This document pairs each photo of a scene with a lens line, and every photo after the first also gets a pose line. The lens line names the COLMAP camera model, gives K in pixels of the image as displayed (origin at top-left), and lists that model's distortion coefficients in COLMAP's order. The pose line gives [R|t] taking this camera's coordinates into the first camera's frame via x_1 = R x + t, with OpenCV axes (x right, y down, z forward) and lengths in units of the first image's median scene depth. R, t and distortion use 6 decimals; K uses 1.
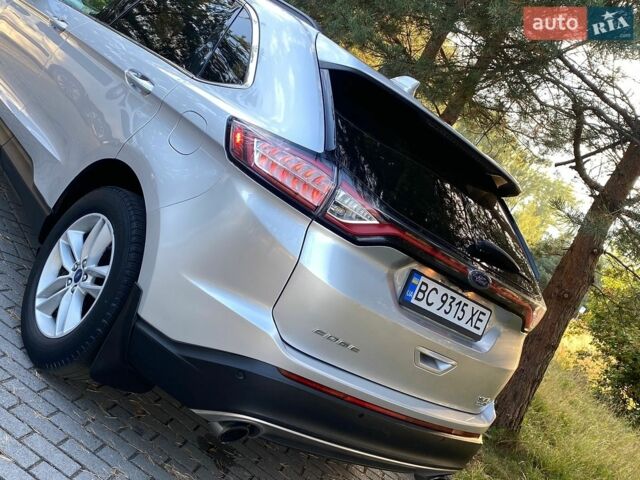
lens RADIAL K [[747.2, 0, 319.8], [0, 747.2, 249.3], [0, 0, 1]] dist [0.148684, -0.430212]
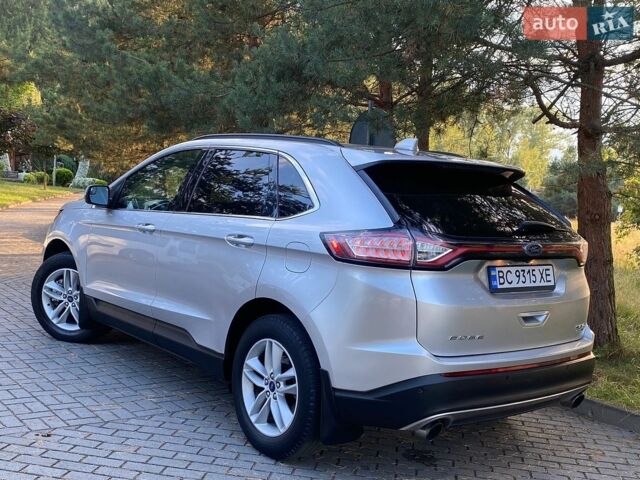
lens RADIAL K [[744.9, 0, 330.4], [0, 744.9, 251.4], [0, 0, 1]] dist [0.161562, -0.450216]
pose [[0.878574, -0.477401, -0.013985, -0.091679], [0.476197, 0.877855, -0.051055, -0.061045], [0.036650, 0.038196, 0.998598, -0.367490]]
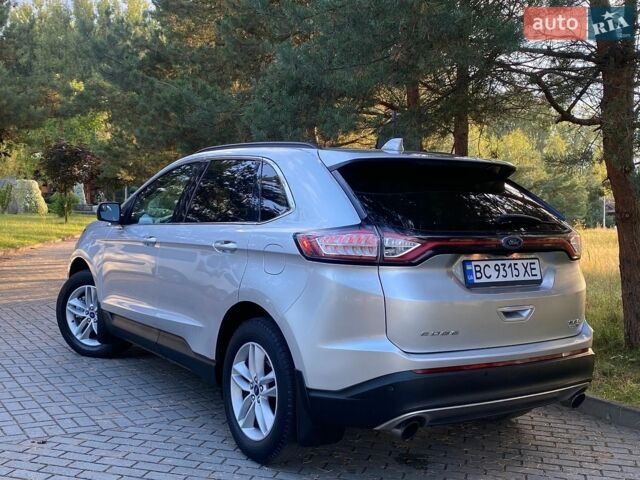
lens RADIAL K [[745.5, 0, 328.0], [0, 745.5, 241.5], [0, 0, 1]] dist [0.165751, -0.460146]
pose [[0.855107, -0.512244, -0.079984, 0.038935], [0.499686, 0.855421, -0.136265, 0.055393], [0.138221, 0.076554, 0.987438, -0.352800]]
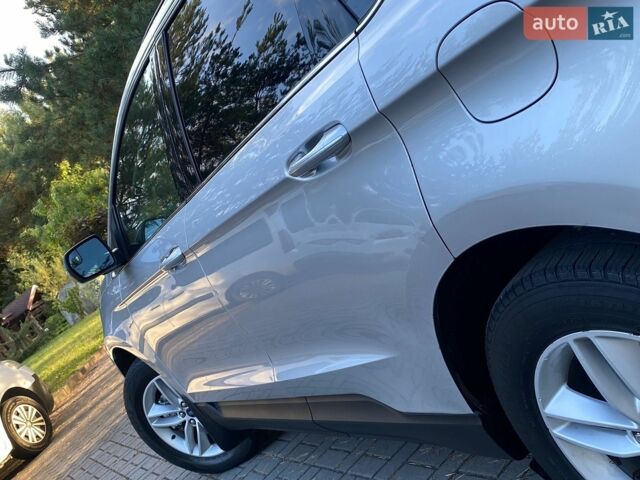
lens RADIAL K [[747.2, 0, 319.8], [0, 747.2, 249.3], [0, 0, 1]] dist [0.148684, -0.430212]
pose [[0.371704, -0.900264, -0.226631, -0.196846], [0.903113, 0.407194, -0.136310, -0.136774], [0.214998, -0.154006, 0.964395, 0.556184]]
